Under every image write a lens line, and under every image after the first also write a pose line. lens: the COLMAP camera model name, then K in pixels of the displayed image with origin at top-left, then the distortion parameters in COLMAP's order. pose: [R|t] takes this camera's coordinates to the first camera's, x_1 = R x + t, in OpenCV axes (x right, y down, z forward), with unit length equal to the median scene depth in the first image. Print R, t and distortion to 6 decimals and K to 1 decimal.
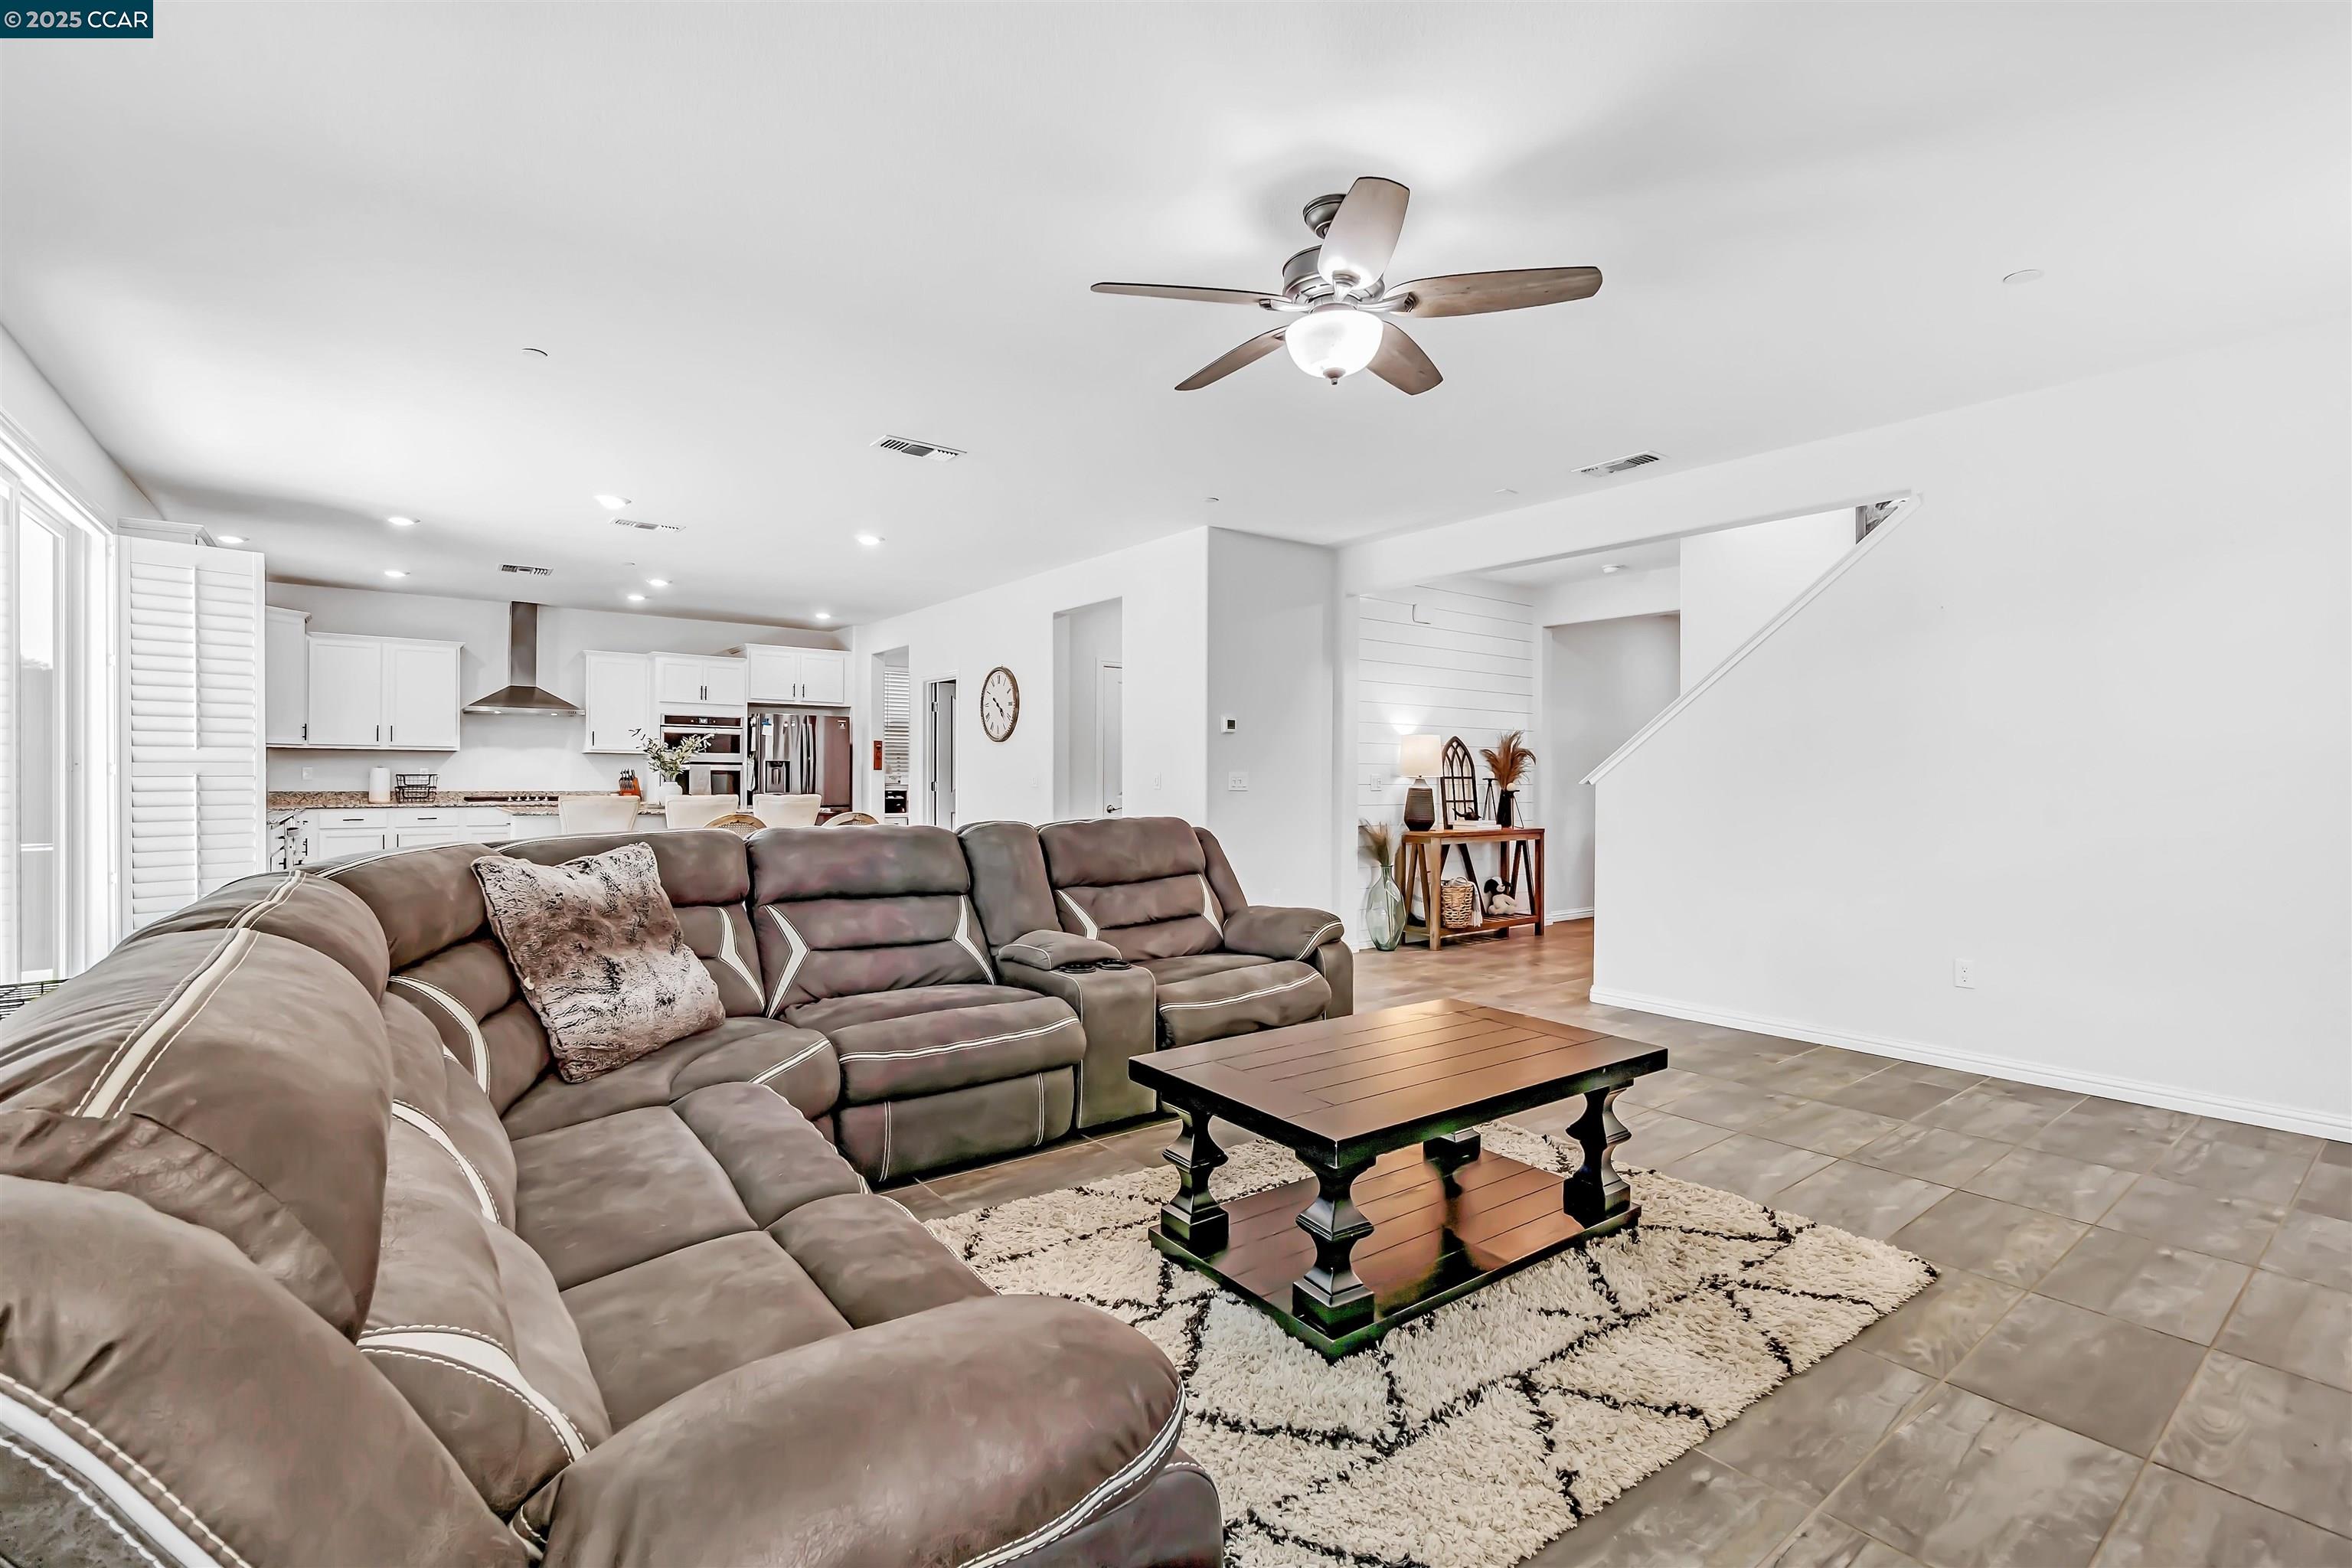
lens RADIAL K [[1041.9, 0, 1138.4], [0, 1041.9, 790.3], [0, 0, 1]] dist [-0.003380, 0.000628]
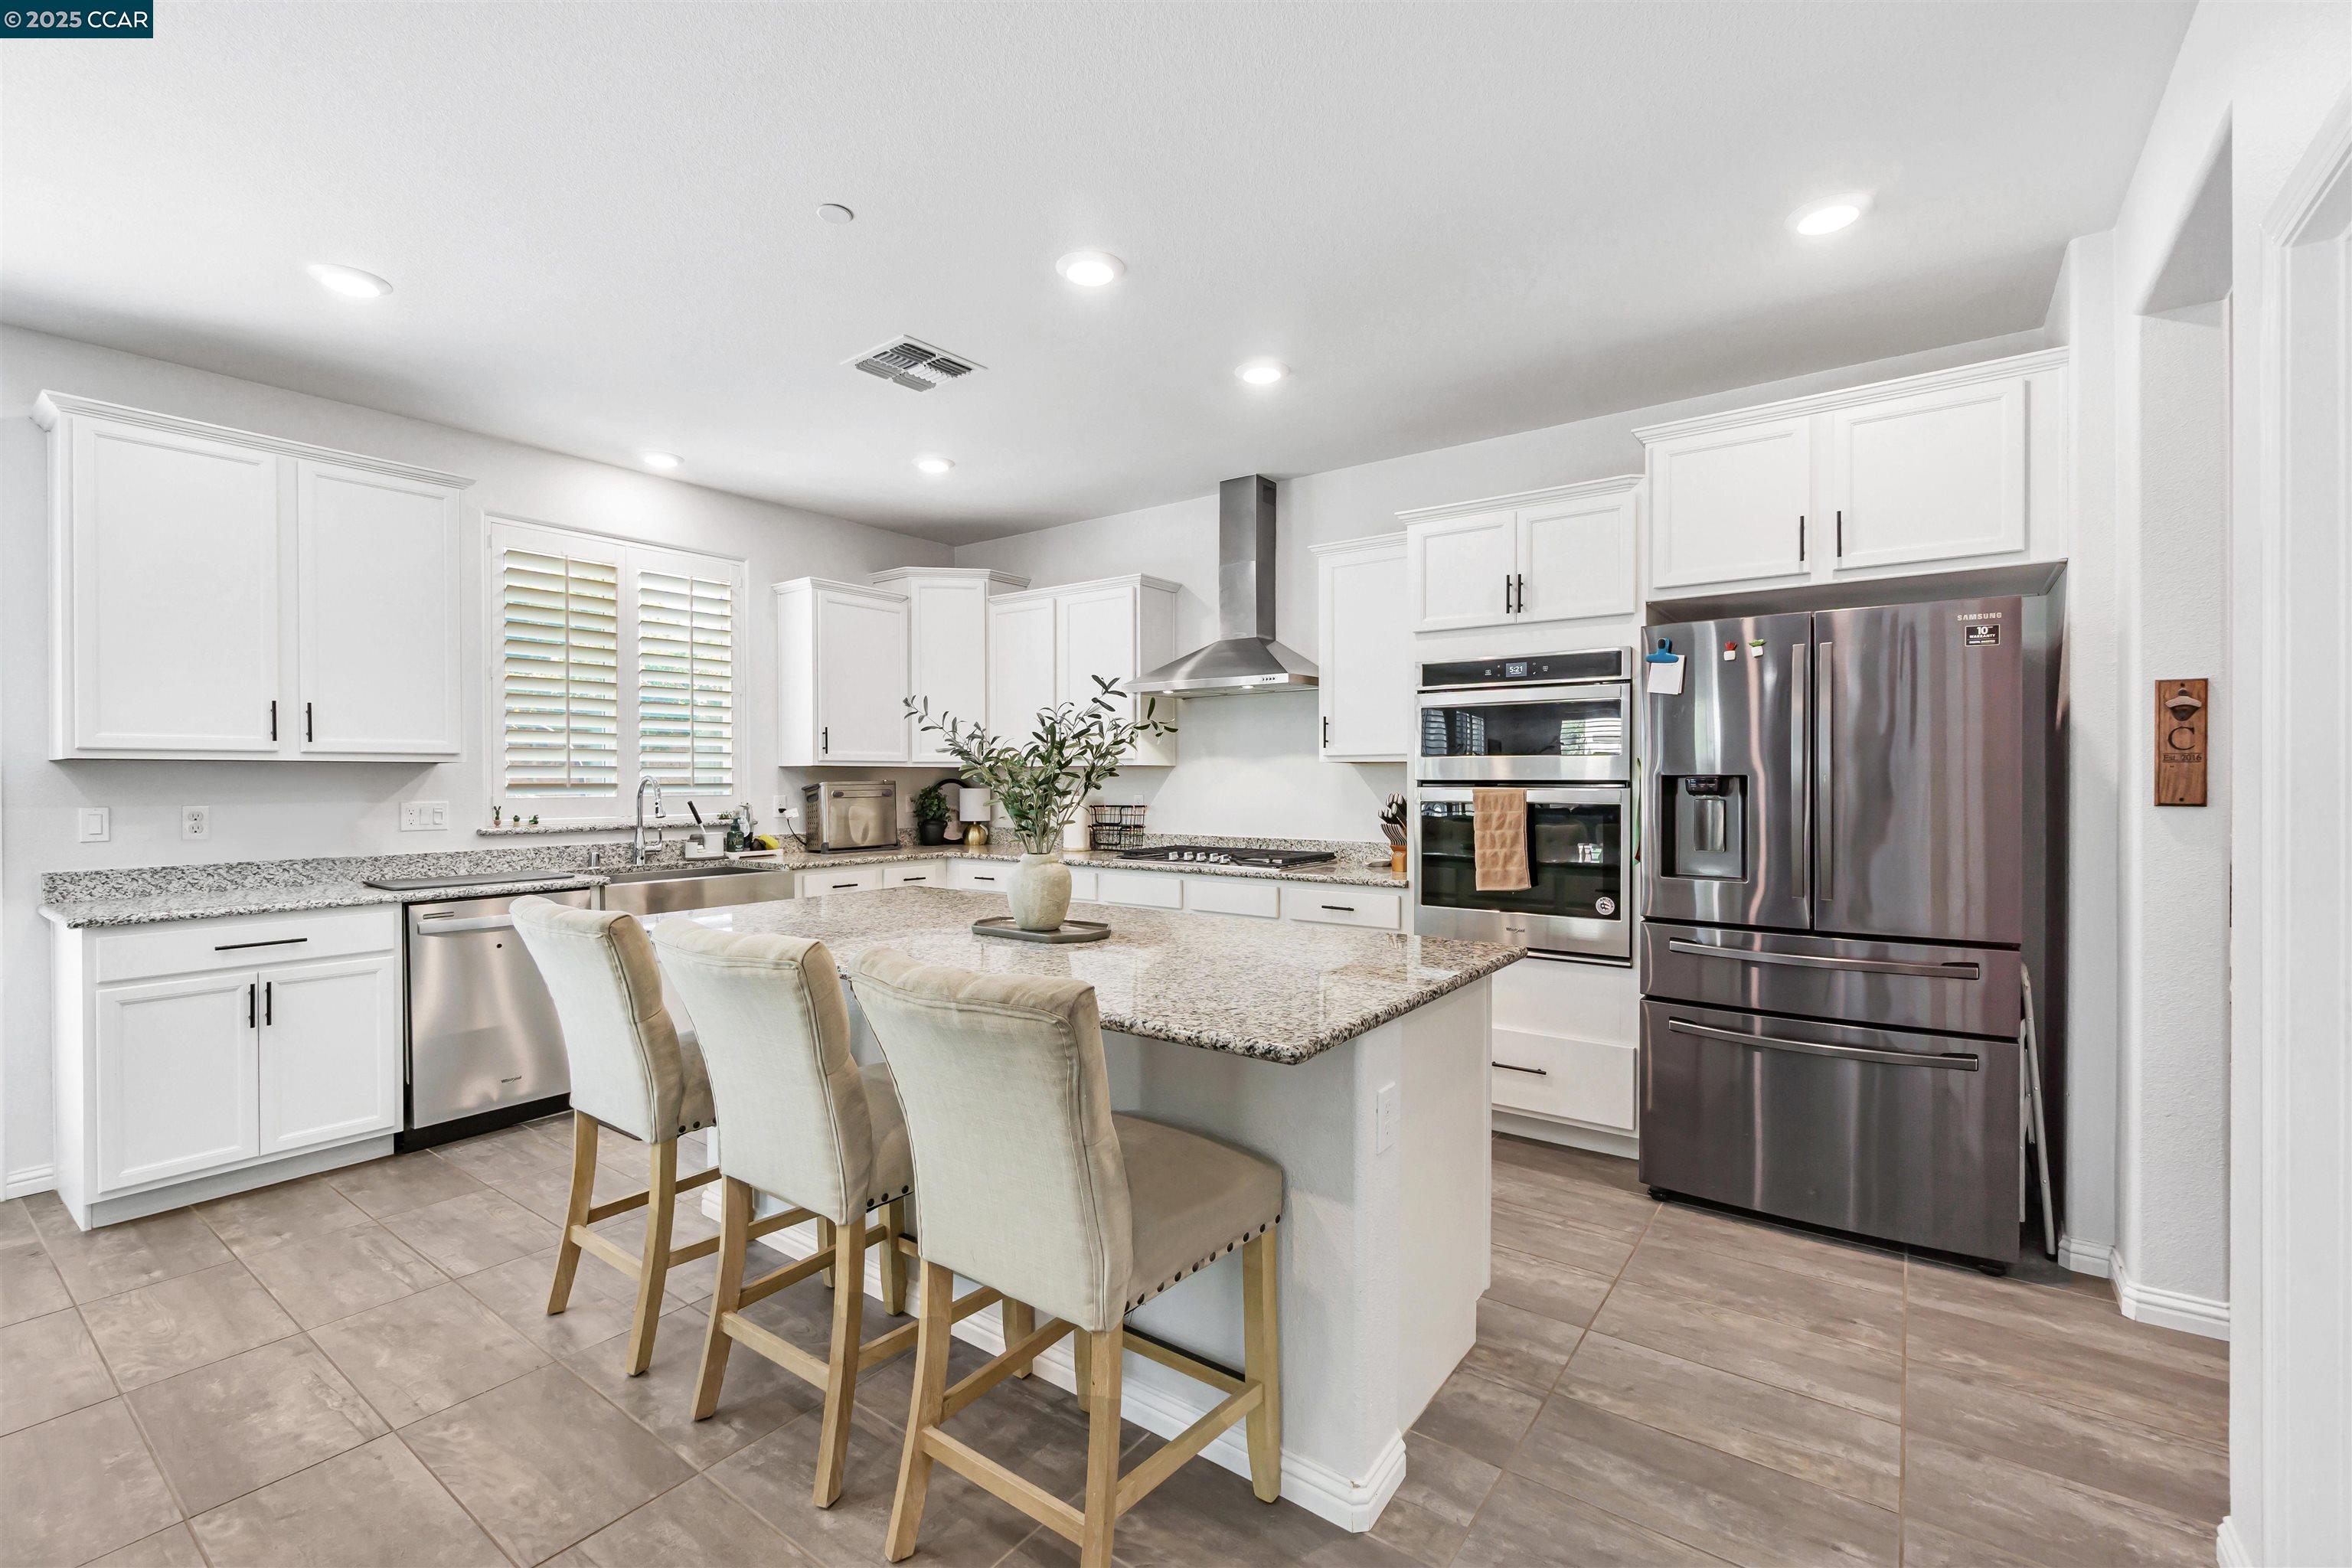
lens RADIAL K [[1041.9, 0, 1166.1], [0, 1041.9, 764.3], [0, 0, 1]] dist [-0.003380, 0.000628]
pose [[0.265320, -0.019348, -0.963966, -0.104947], [-0.009784, 0.999693, -0.022758, -0.025301], [0.964111, 0.015470, 0.265050, 0.848629]]
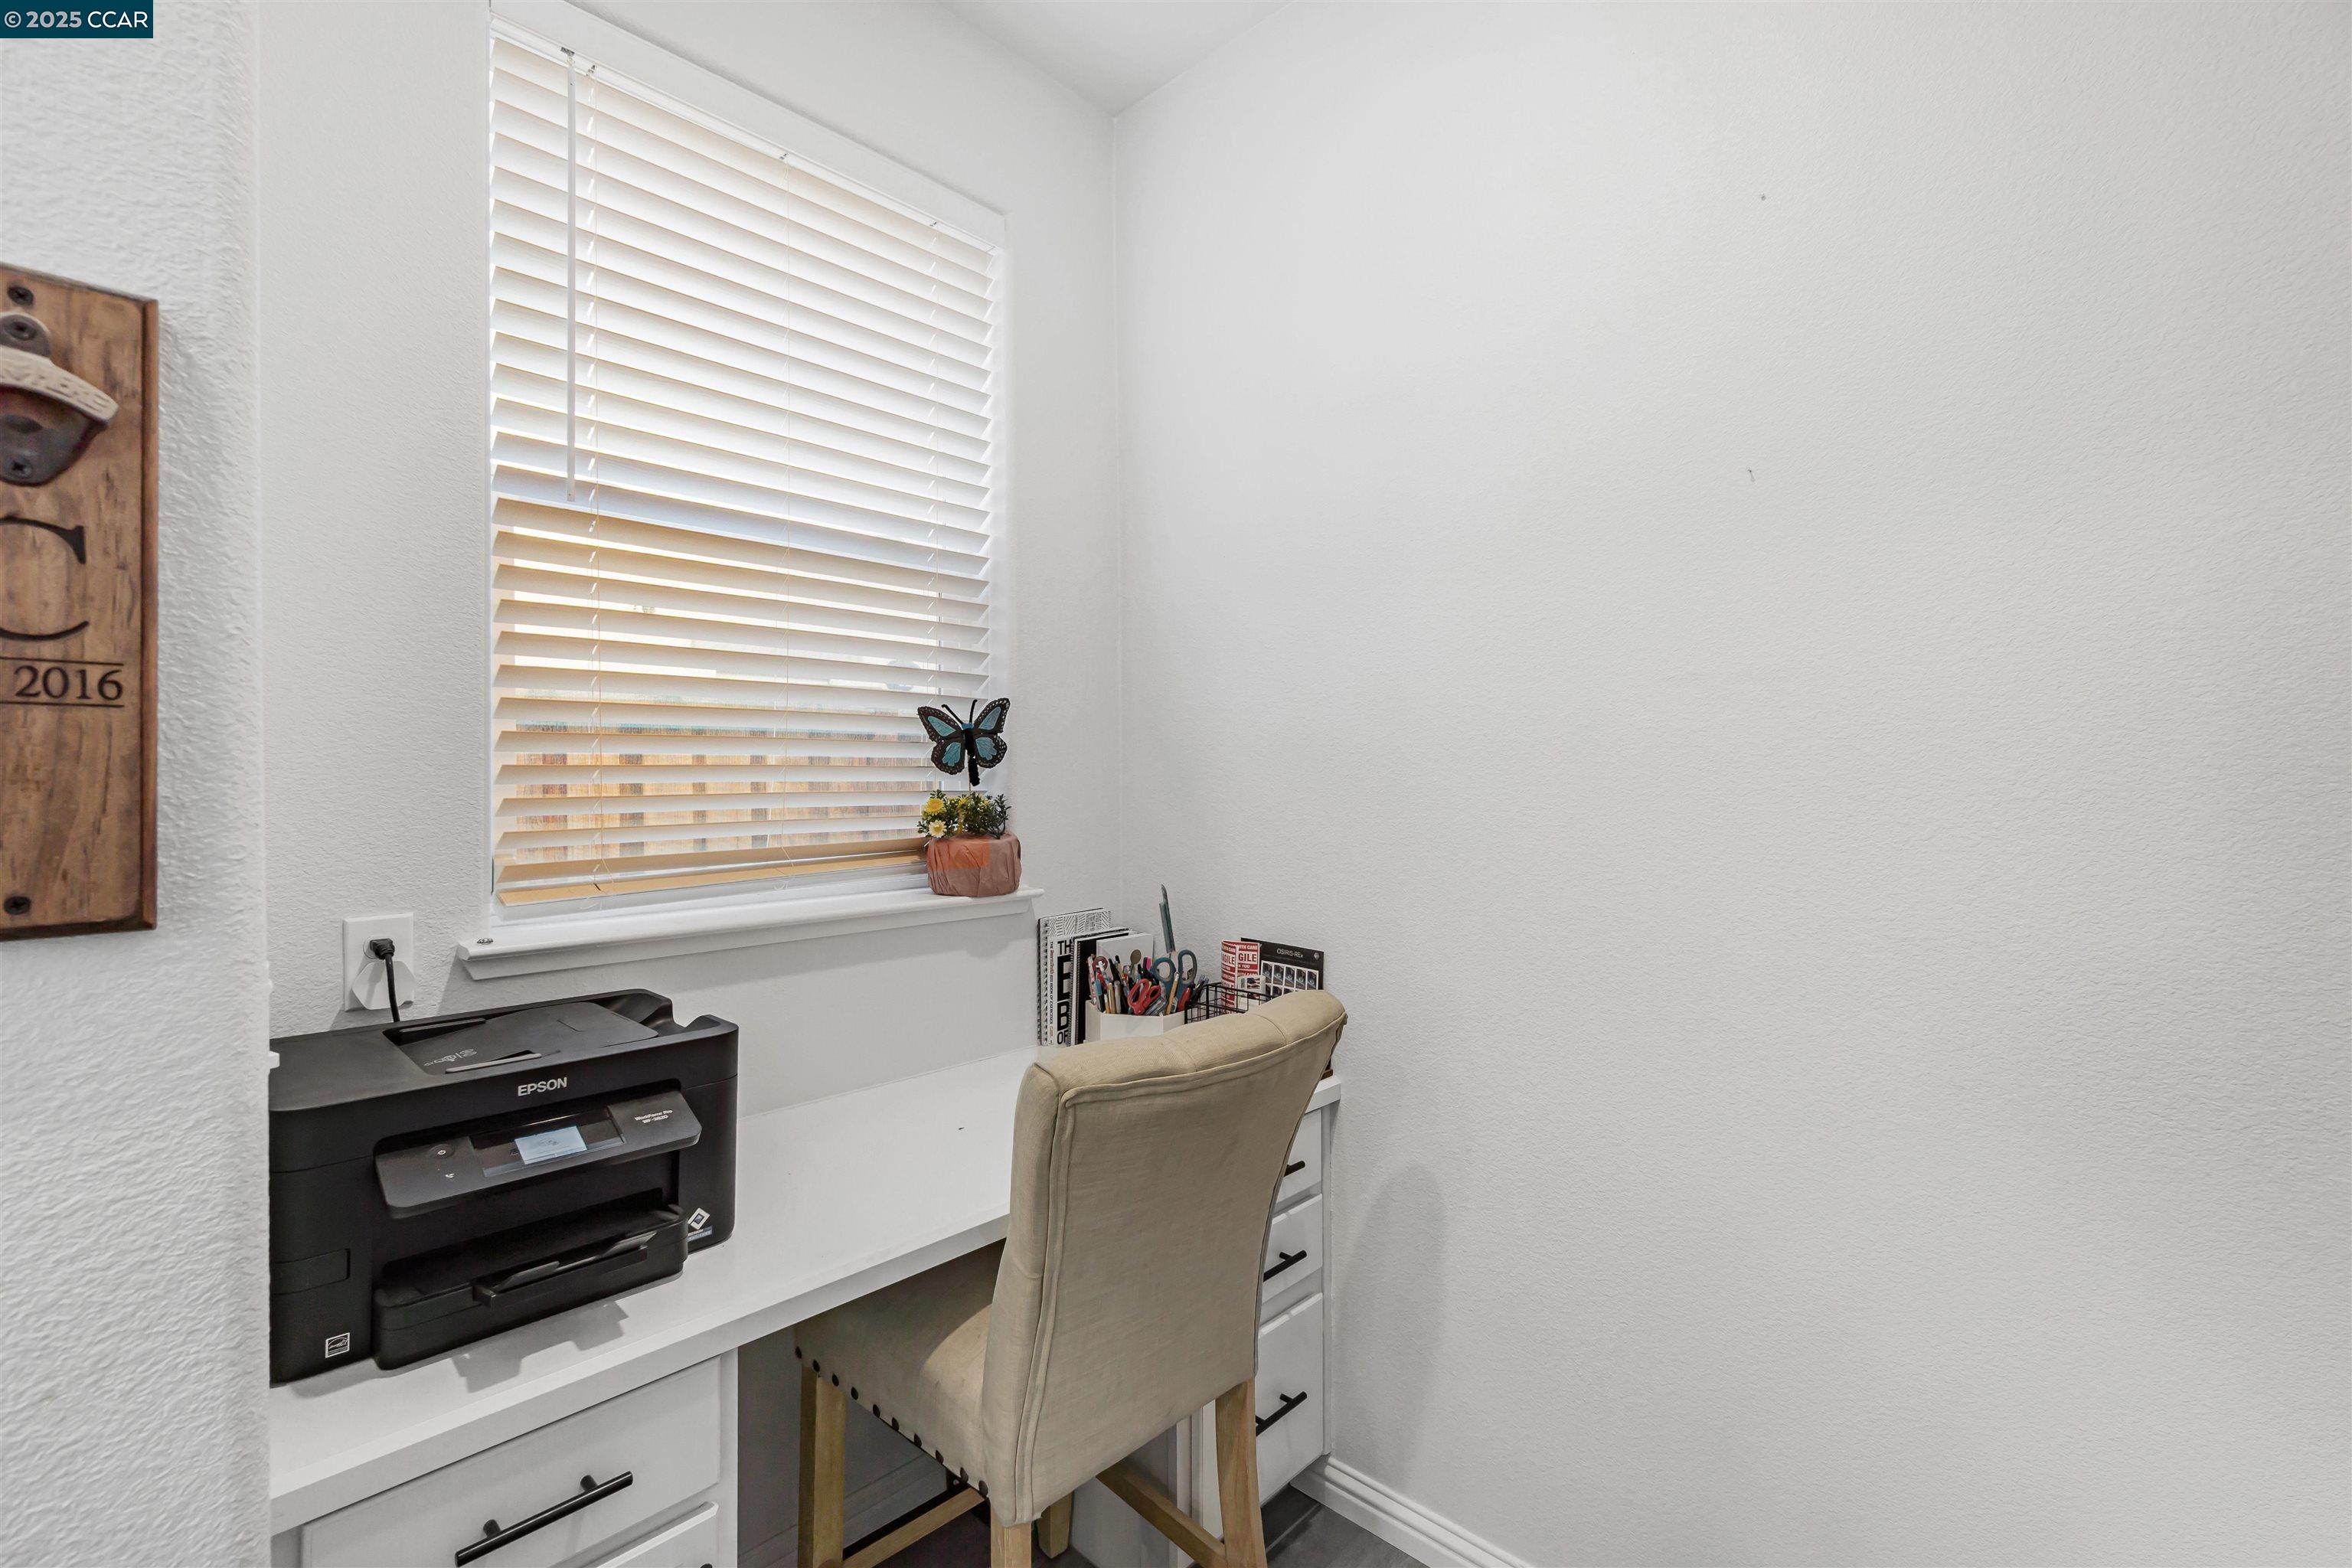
lens RADIAL K [[1041.9, 0, 1177.3], [0, 1041.9, 786.8], [0, 0, 1]] dist [-0.003380, 0.000628]
pose [[0.992193, -0.011301, 0.124200, -0.237730], [0.011590, 0.999932, -0.001608, -0.029647], [-0.124173, 0.003035, 0.992256, 1.102914]]
